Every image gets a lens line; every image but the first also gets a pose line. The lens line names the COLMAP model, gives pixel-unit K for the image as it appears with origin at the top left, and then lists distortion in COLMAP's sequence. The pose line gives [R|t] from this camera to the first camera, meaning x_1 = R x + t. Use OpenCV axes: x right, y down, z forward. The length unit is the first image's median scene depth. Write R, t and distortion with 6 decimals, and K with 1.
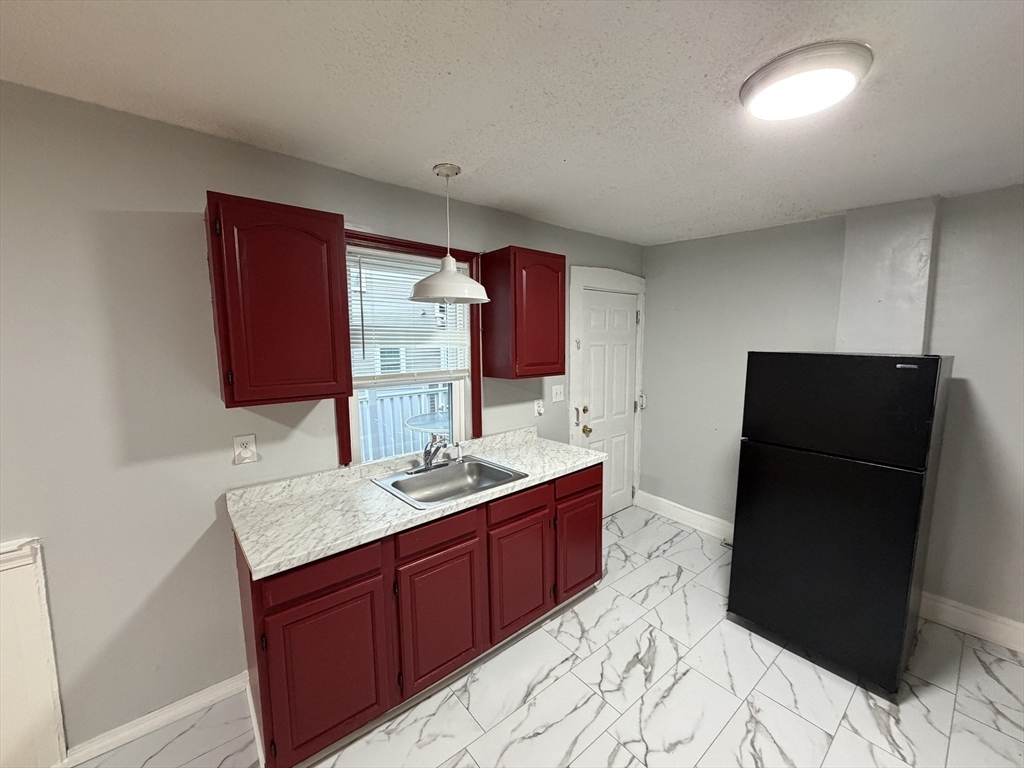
lens RADIAL K [[408.4, 0, 510.8], [0, 408.4, 384.9], [0, 0, 1]] dist [0.001746, -0.000149]
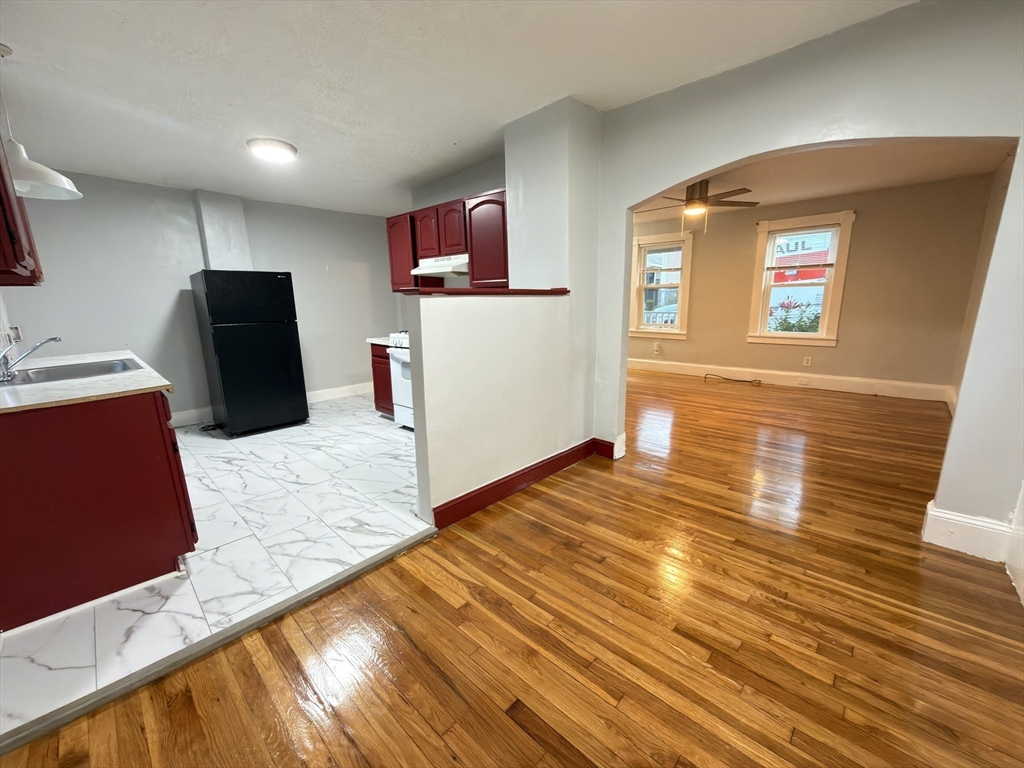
lens RADIAL K [[409.6, 0, 512.0], [0, 409.6, 384.0], [0, 0, 1]] dist [0.001191, -0.000496]
pose [[-0.110354, -0.195488, 0.974477, -1.298778], [0.136660, 0.968169, 0.209698, 0.196758], [-0.984452, 0.156313, -0.080126, -0.006936]]
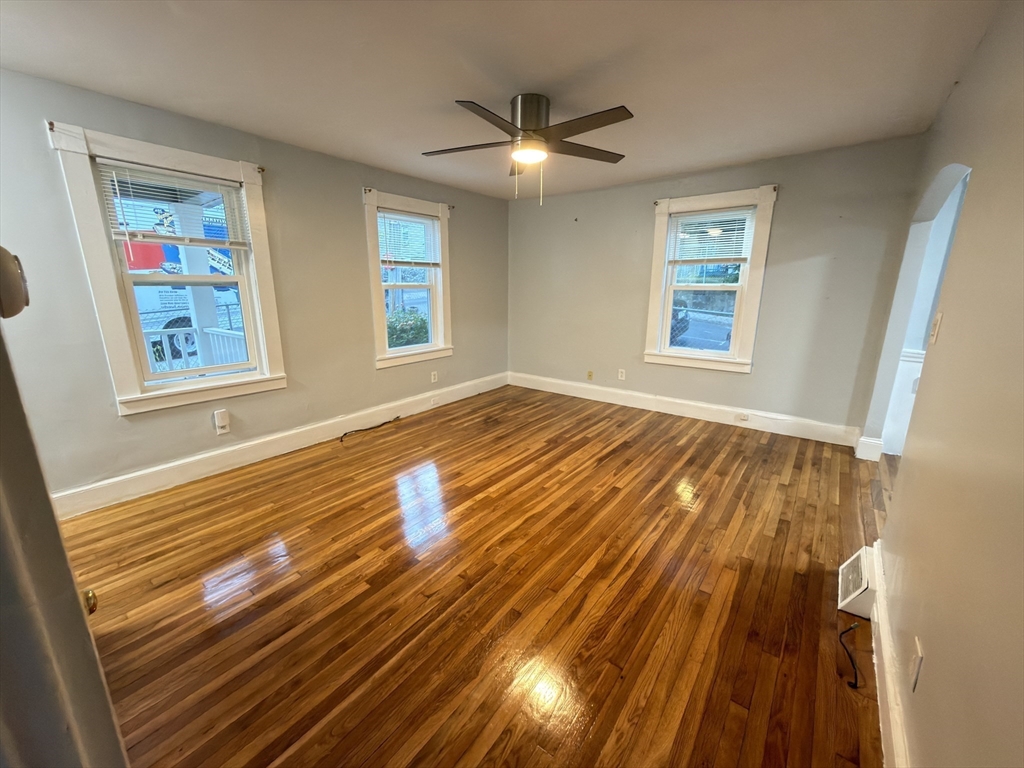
lens RADIAL K [[409.6, 0, 512.0], [0, 409.6, 384.0], [0, 0, 1]] dist [0.001191, -0.000496]
pose [[-0.978505, 0.053763, -0.199093, 1.121397], [-0.019533, 0.936916, 0.349008, 0.114400], [0.205297, 0.345395, -0.915727, 0.038282]]
